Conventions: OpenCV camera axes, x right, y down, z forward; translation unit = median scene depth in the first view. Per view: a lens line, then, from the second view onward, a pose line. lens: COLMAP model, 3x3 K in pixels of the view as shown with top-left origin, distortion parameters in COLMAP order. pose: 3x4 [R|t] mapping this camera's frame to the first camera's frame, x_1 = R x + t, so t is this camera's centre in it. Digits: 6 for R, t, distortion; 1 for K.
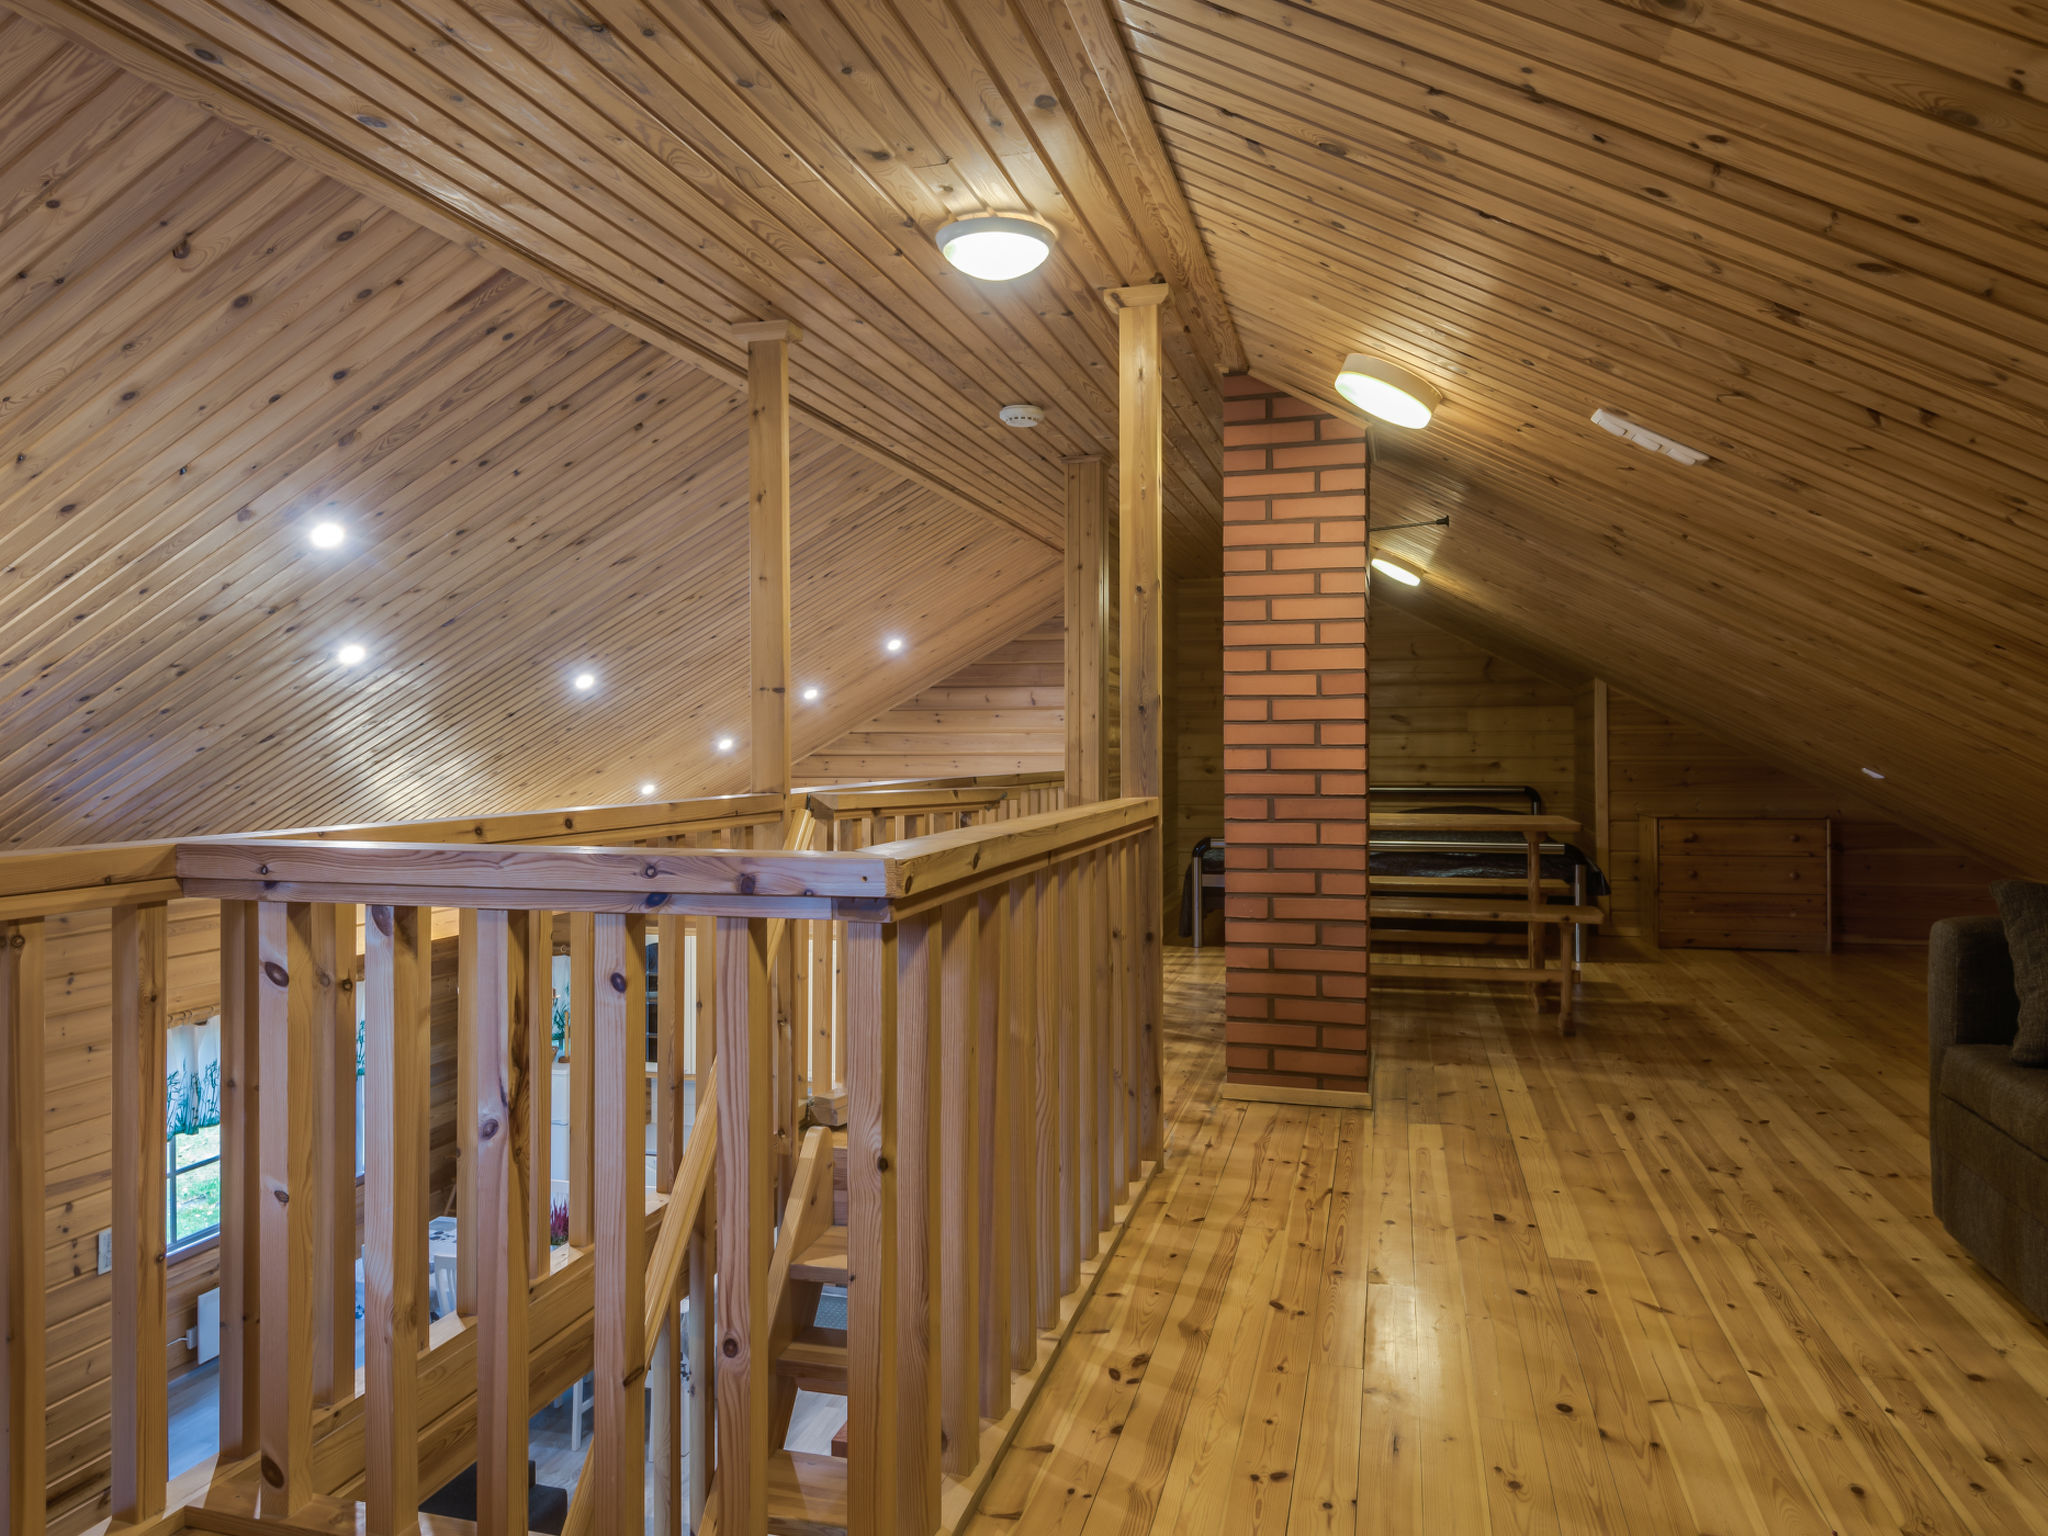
lens RADIAL K [[1450.8, 0, 1017.0], [0, 1450.8, 755.0], [0, 0, 1]] dist [-0.004481, -0.004354]
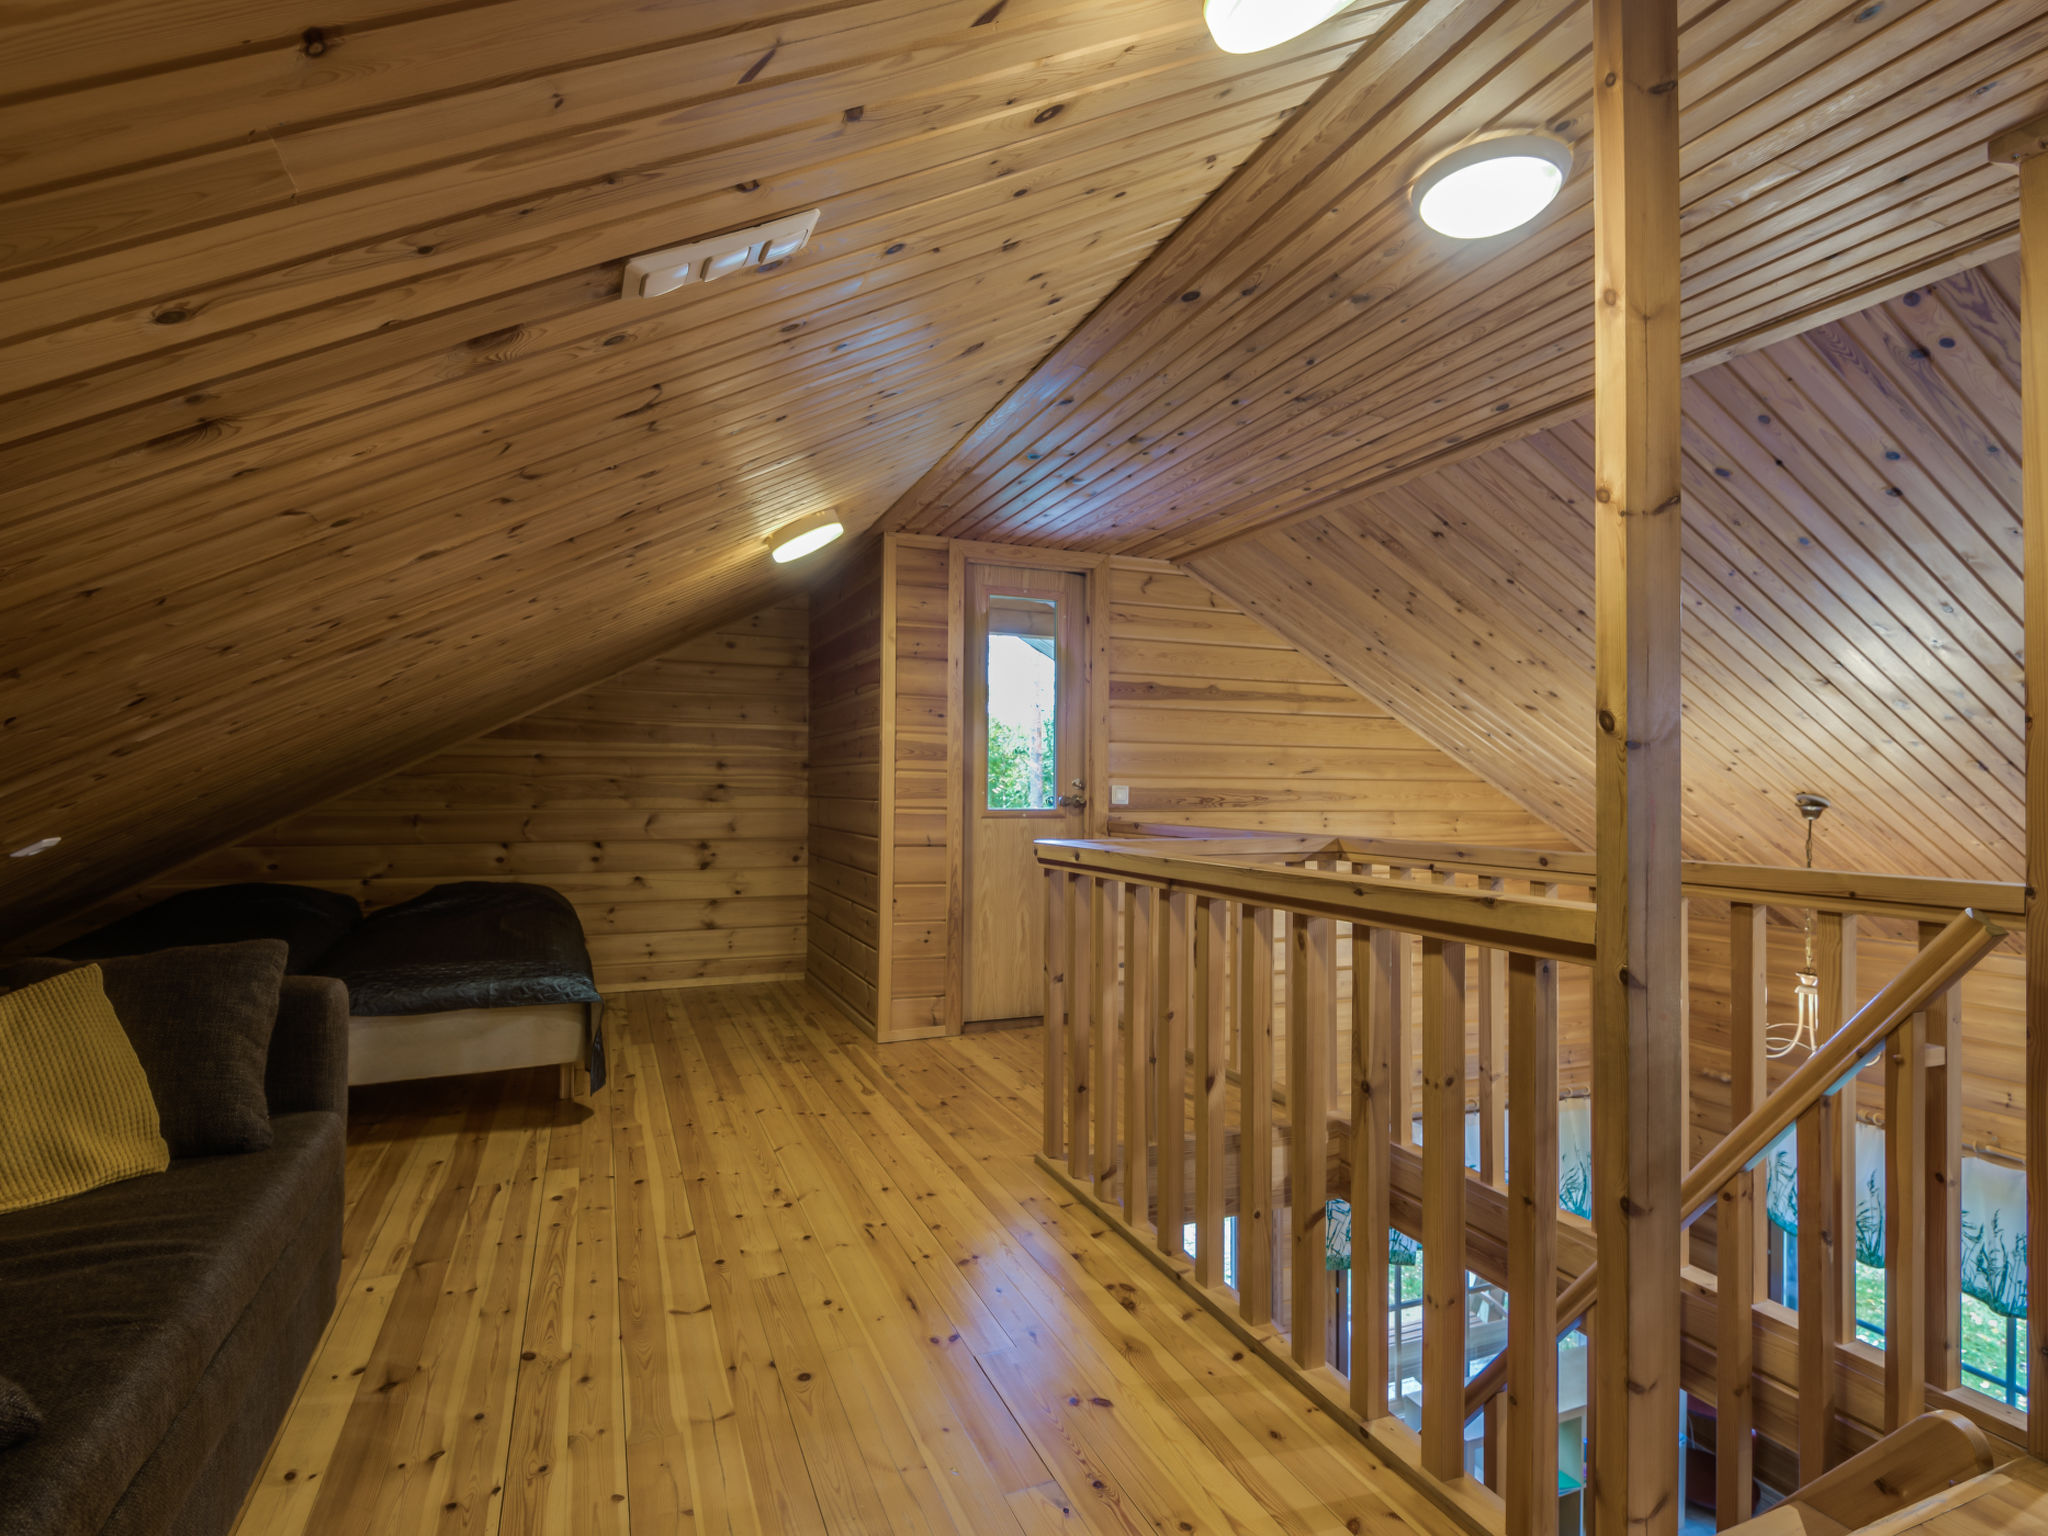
lens RADIAL K [[1450.8, 0, 1020.8], [0, 1450.8, 772.5], [0, 0, 1]] dist [-0.004481, -0.004354]
pose [[-0.844922, -0.007014, -0.534844, 0.776462], [-0.008186, 0.999966, -0.000183, -0.028939], [0.534827, 0.004223, -0.844951, 1.878718]]
